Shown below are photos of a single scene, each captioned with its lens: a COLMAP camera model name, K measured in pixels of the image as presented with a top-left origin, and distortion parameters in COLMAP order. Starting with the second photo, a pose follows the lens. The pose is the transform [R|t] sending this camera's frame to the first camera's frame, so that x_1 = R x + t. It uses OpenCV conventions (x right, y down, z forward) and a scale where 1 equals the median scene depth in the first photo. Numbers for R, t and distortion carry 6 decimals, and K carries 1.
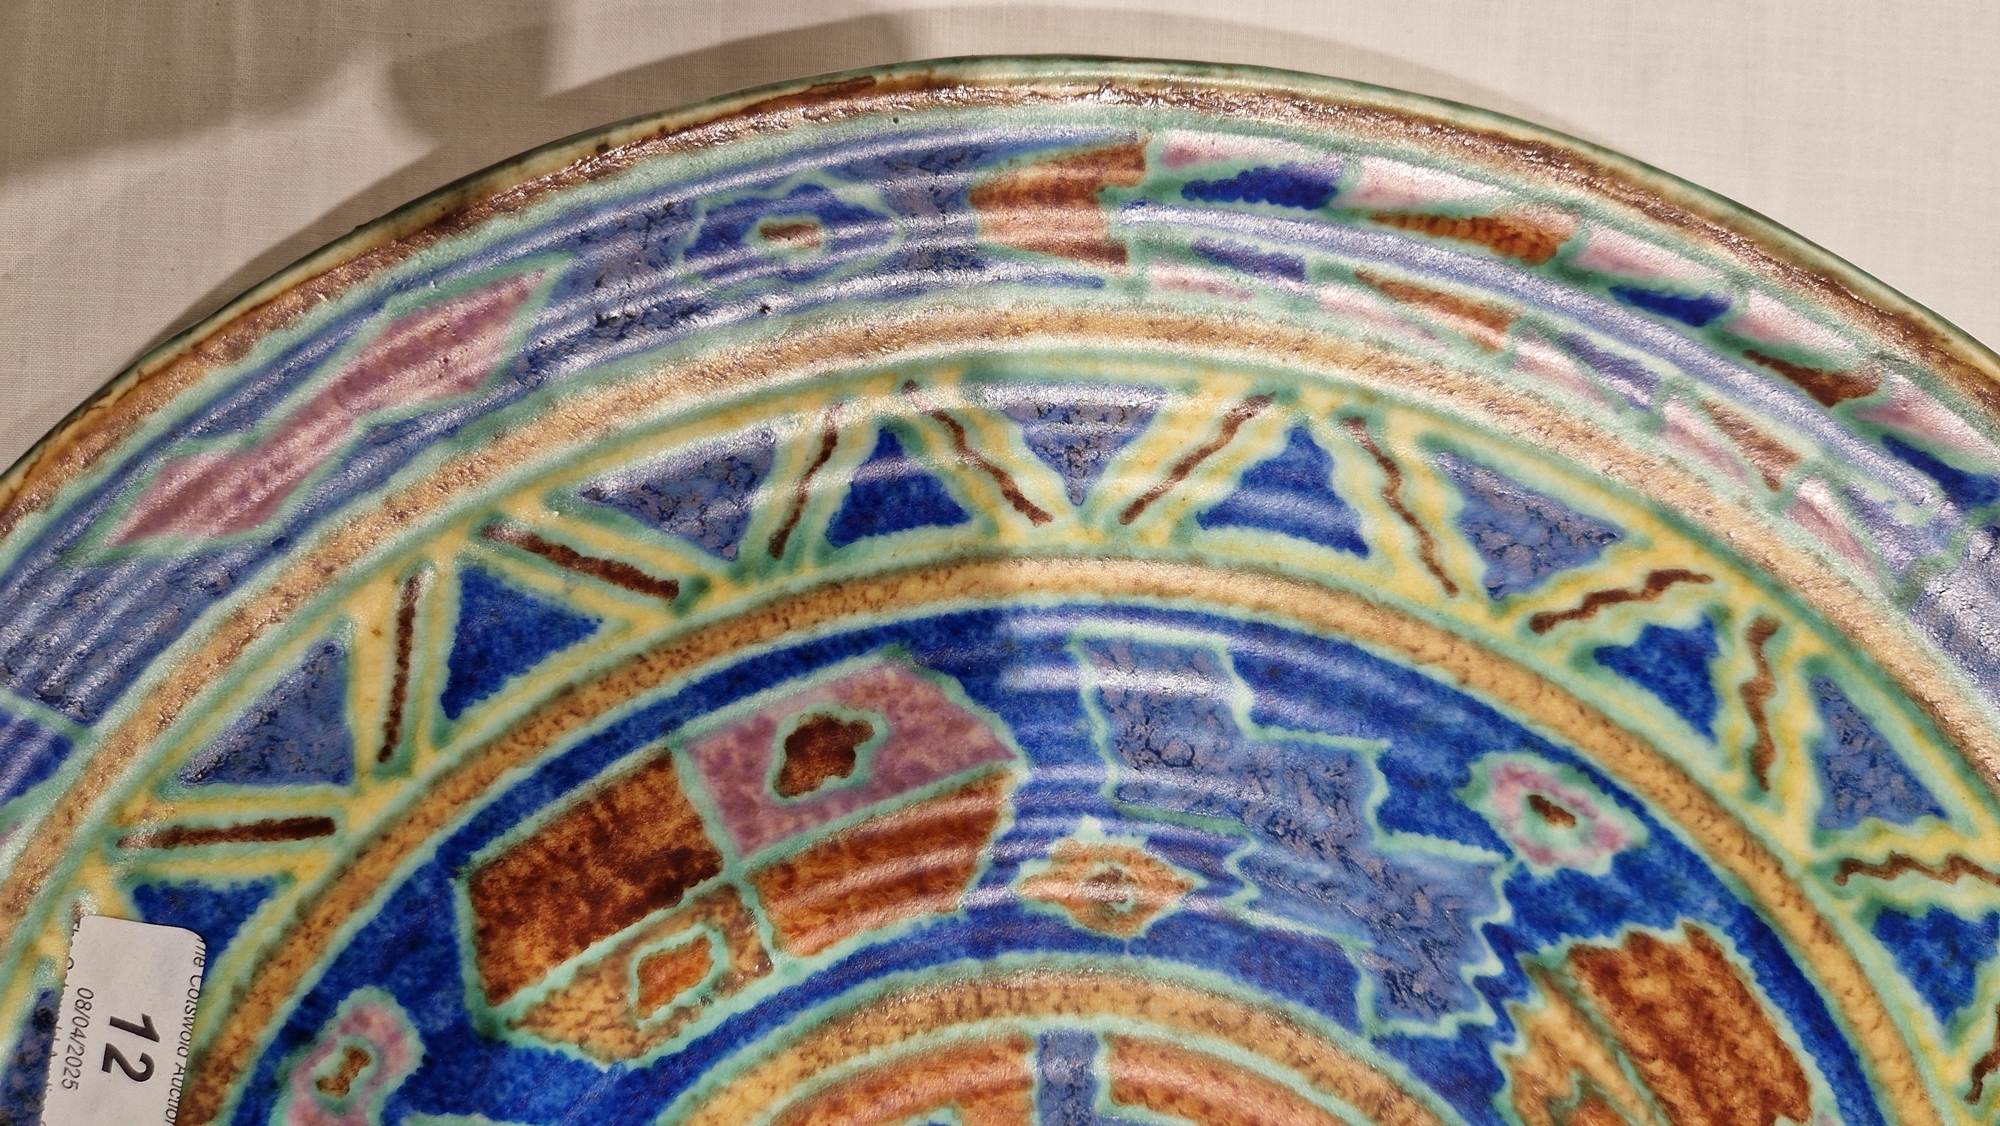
lens RADIAL K [[1430.1, 0, 966.4], [0, 1430.1, 516.0], [0, 0, 1]] dist [0.023484, -0.056000]
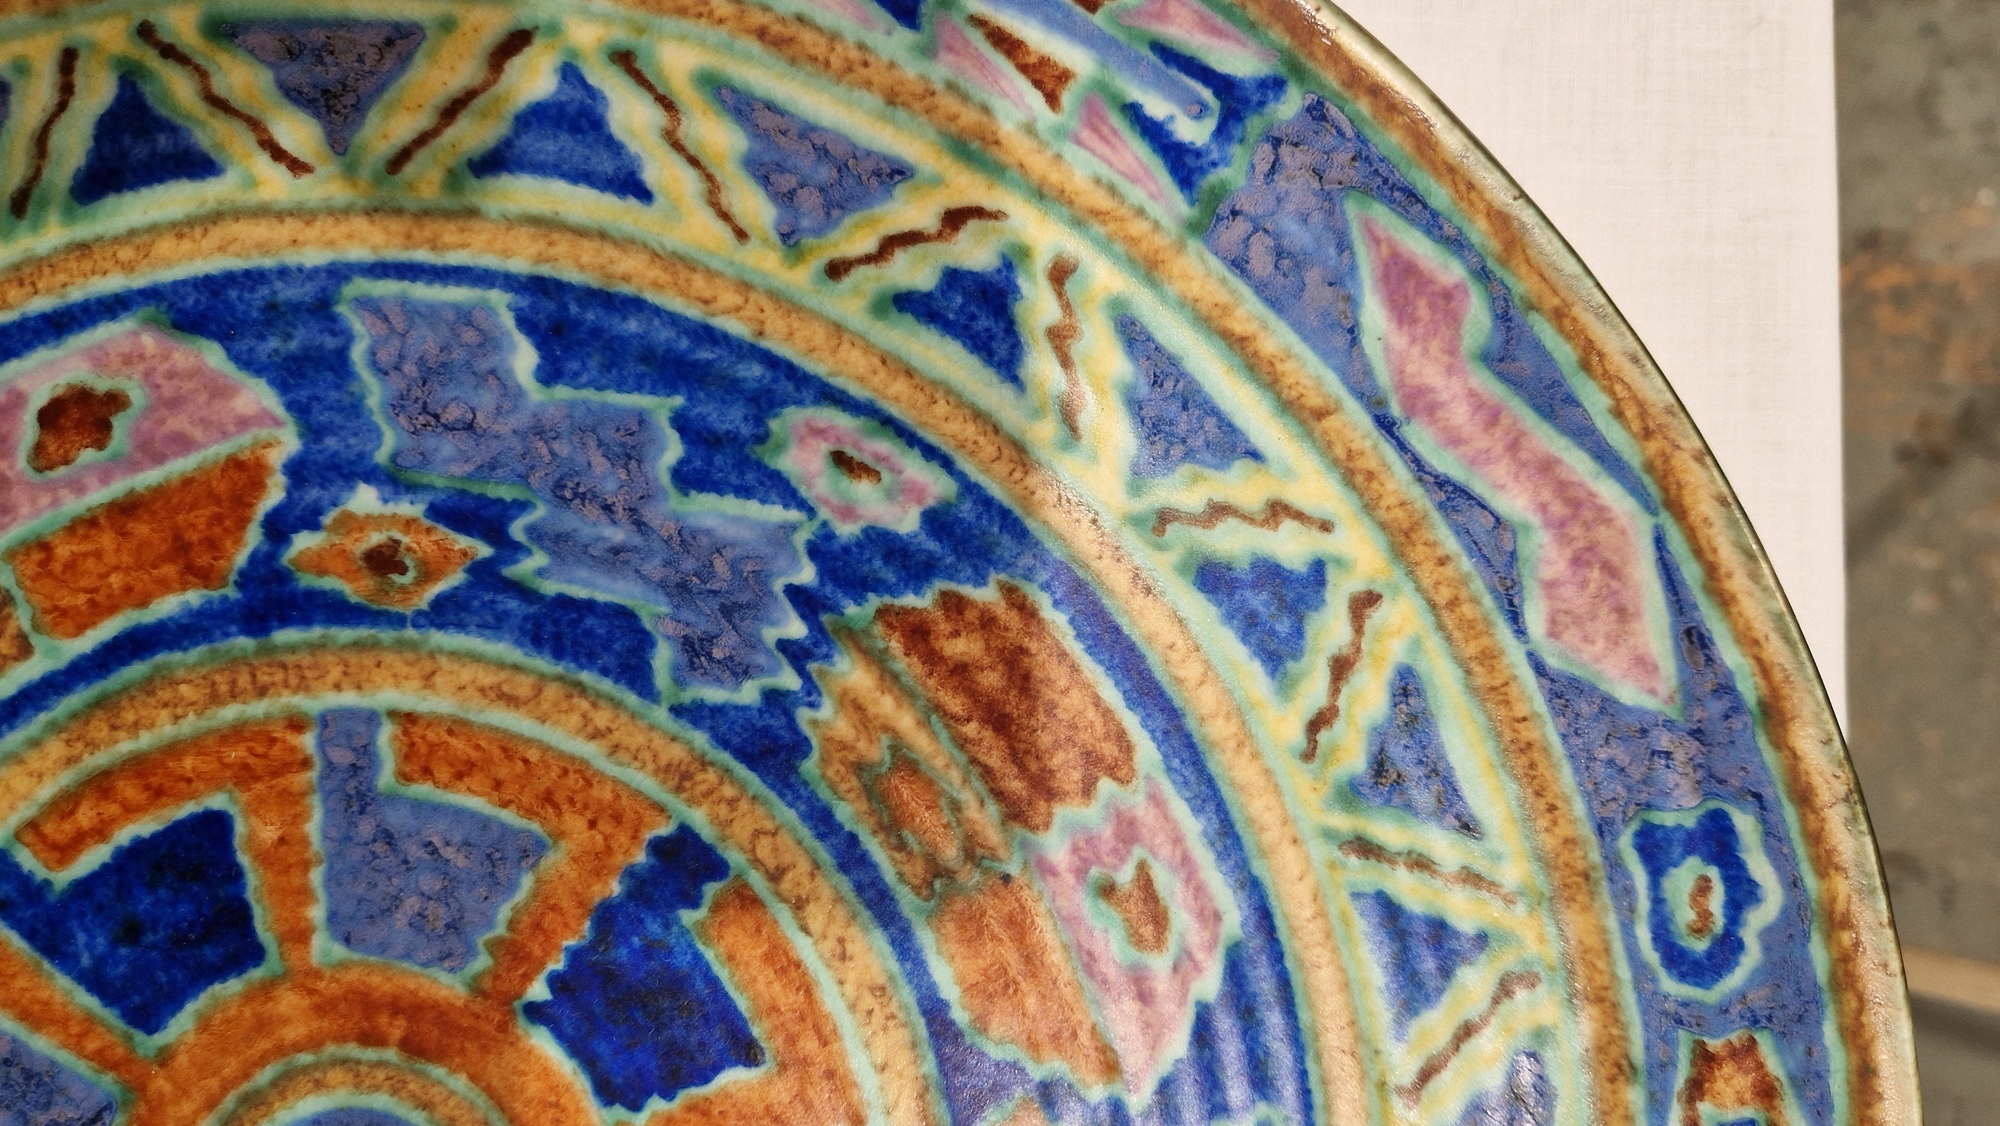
lens RADIAL K [[1430.1, 0, 1013.1], [0, 1430.1, 543.9], [0, 0, 1]] dist [0.023484, -0.056000]
pose [[0.999387, -0.027979, 0.021056, 0.496944], [0.027518, 0.999382, 0.021860, 0.241799], [-0.021655, -0.021267, 0.999539, 0.040450]]
